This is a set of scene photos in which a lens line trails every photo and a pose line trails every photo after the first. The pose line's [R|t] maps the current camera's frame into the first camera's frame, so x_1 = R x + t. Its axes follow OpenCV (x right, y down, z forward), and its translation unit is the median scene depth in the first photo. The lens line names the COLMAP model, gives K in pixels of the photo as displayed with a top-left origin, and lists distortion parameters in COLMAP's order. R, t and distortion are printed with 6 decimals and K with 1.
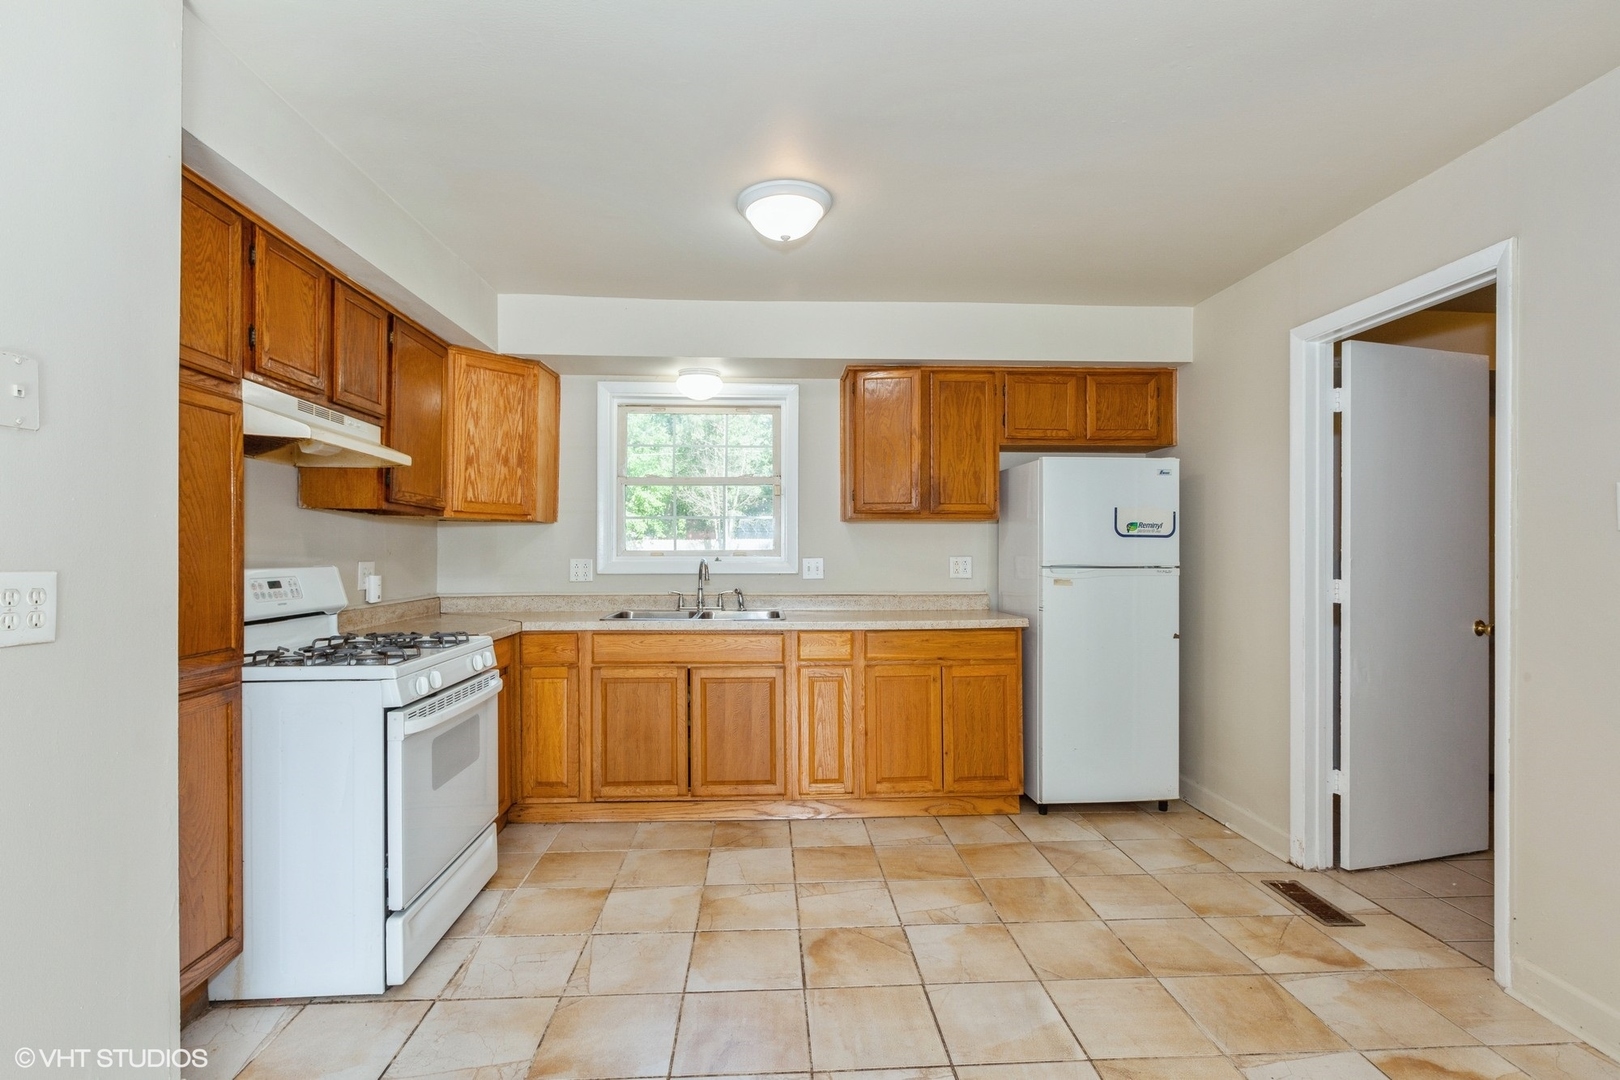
lens RADIAL K [[749.2, 0, 808.9], [0, 749.2, 548.0], [0, 0, 1]] dist [0.000841, -0.000813]
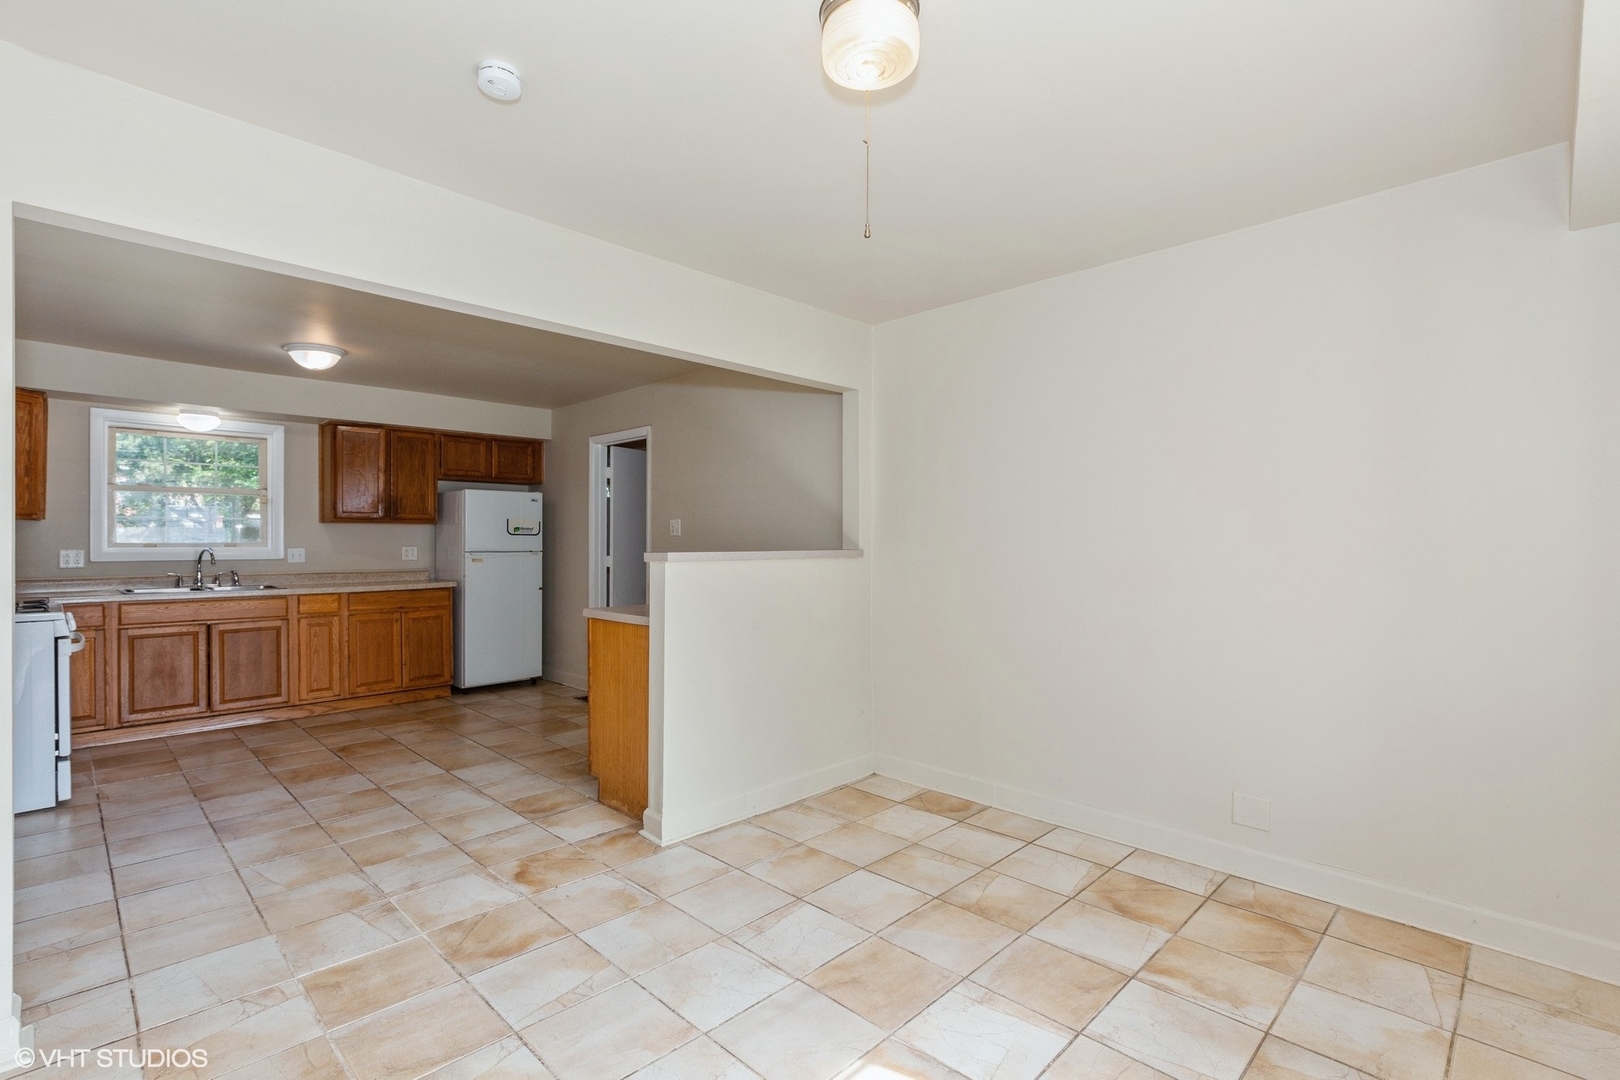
lens RADIAL K [[749.2, 0, 809.0], [0, 749.2, 541.9], [0, 0, 1]] dist [0.000841, -0.000813]
pose [[0.743690, -0.001282, 0.668523, -0.259706], [-0.002653, 0.999985, 0.004869, -0.008671], [-0.668519, -0.005395, 0.743675, -0.834588]]
